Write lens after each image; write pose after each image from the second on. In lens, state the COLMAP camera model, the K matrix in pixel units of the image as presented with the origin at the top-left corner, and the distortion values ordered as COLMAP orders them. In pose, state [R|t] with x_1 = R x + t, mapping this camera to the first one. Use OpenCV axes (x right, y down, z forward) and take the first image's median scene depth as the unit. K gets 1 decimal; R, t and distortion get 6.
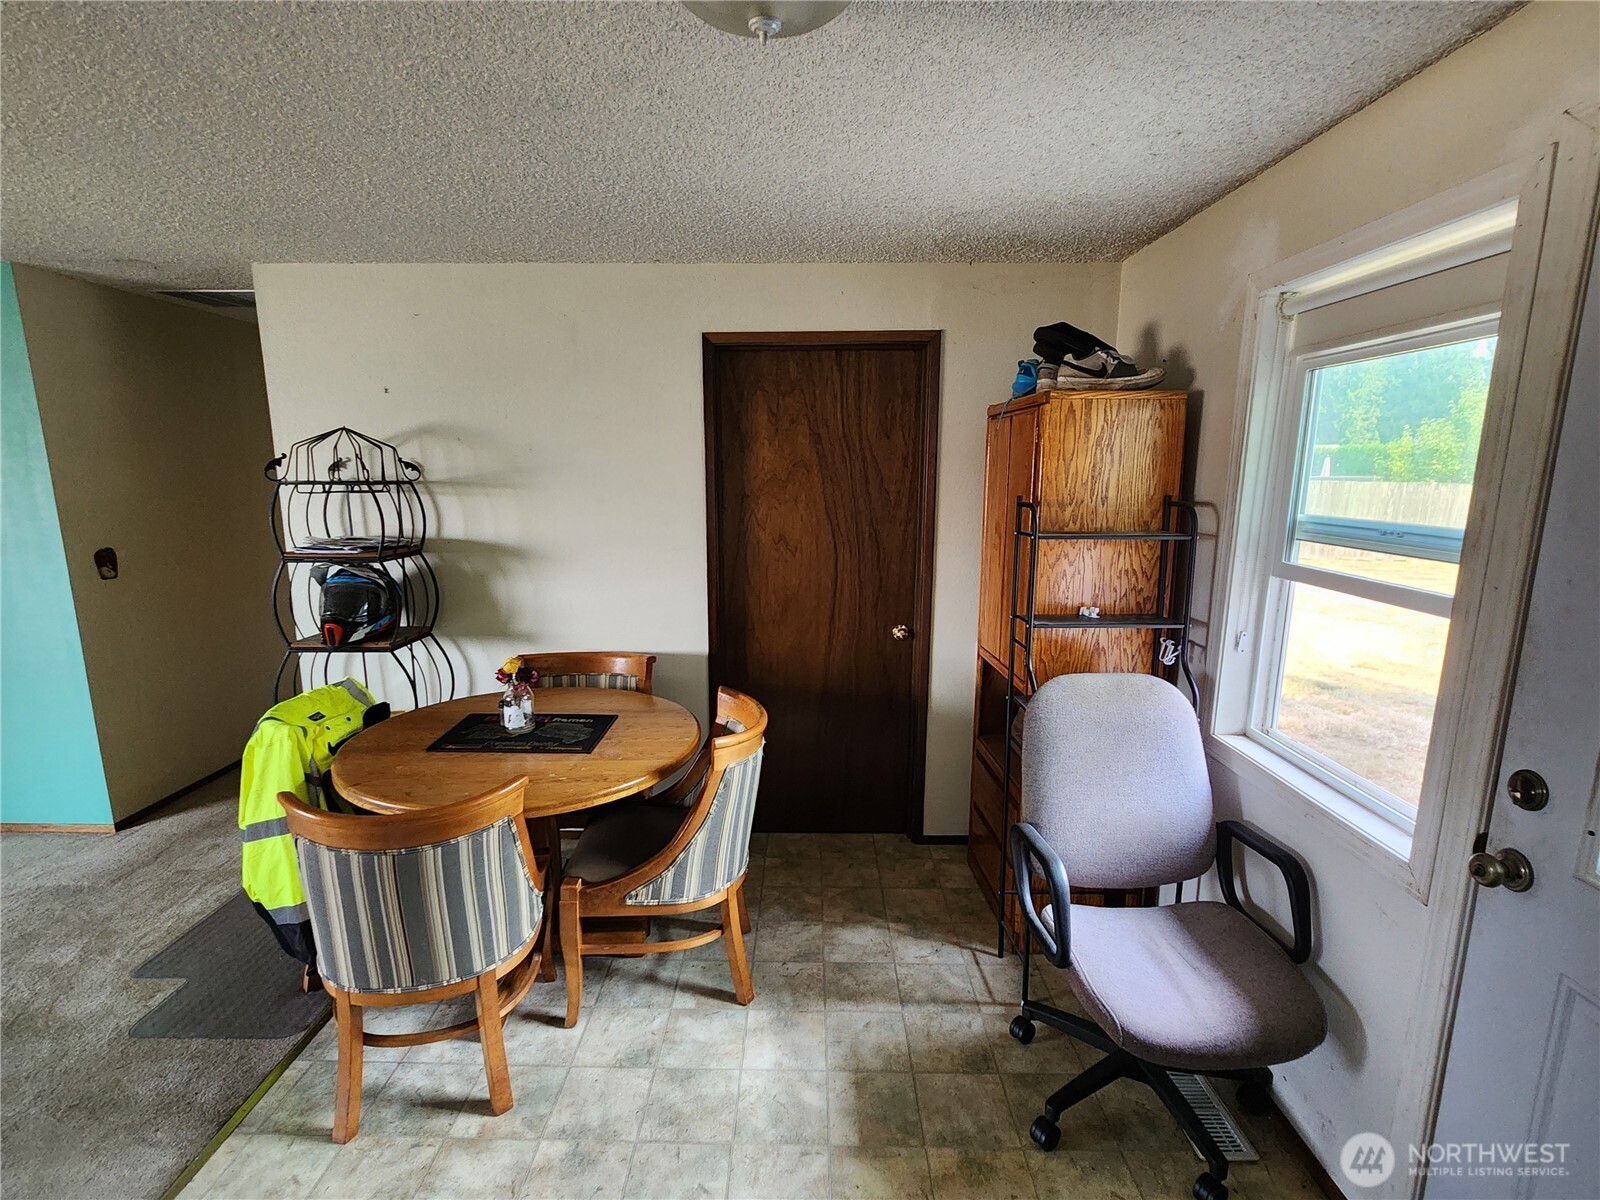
lens RADIAL K [[770.0, 0, 792.3], [0, 770.0, 614.8], [0, 0, 1]] dist [-0.001930, 0.002510]
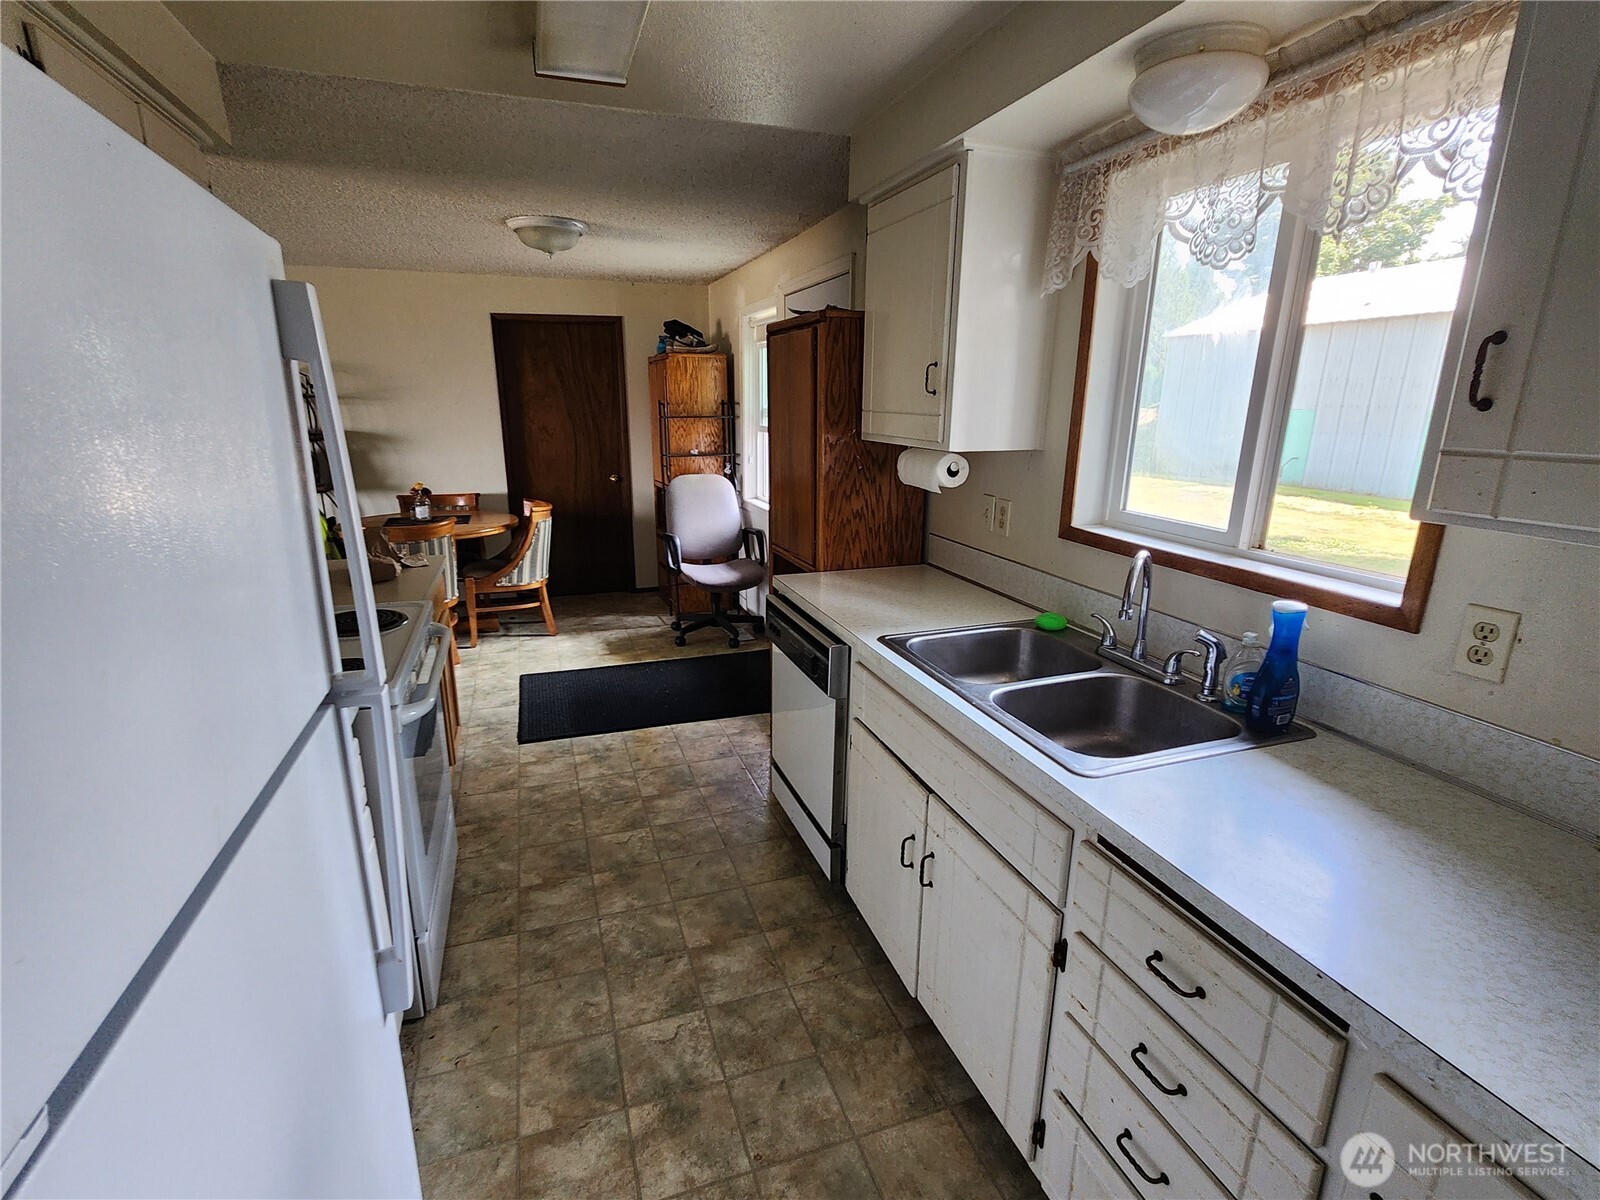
lens RADIAL K [[770.0, 0, 792.3], [0, 770.0, 614.8], [0, 0, 1]] dist [-0.001930, 0.002510]
pose [[0.939707, -0.093183, 0.329042, -0.136397], [0.064597, 0.993206, 0.096789, 0.269637], [-0.335825, -0.069699, 0.939342, -1.262864]]
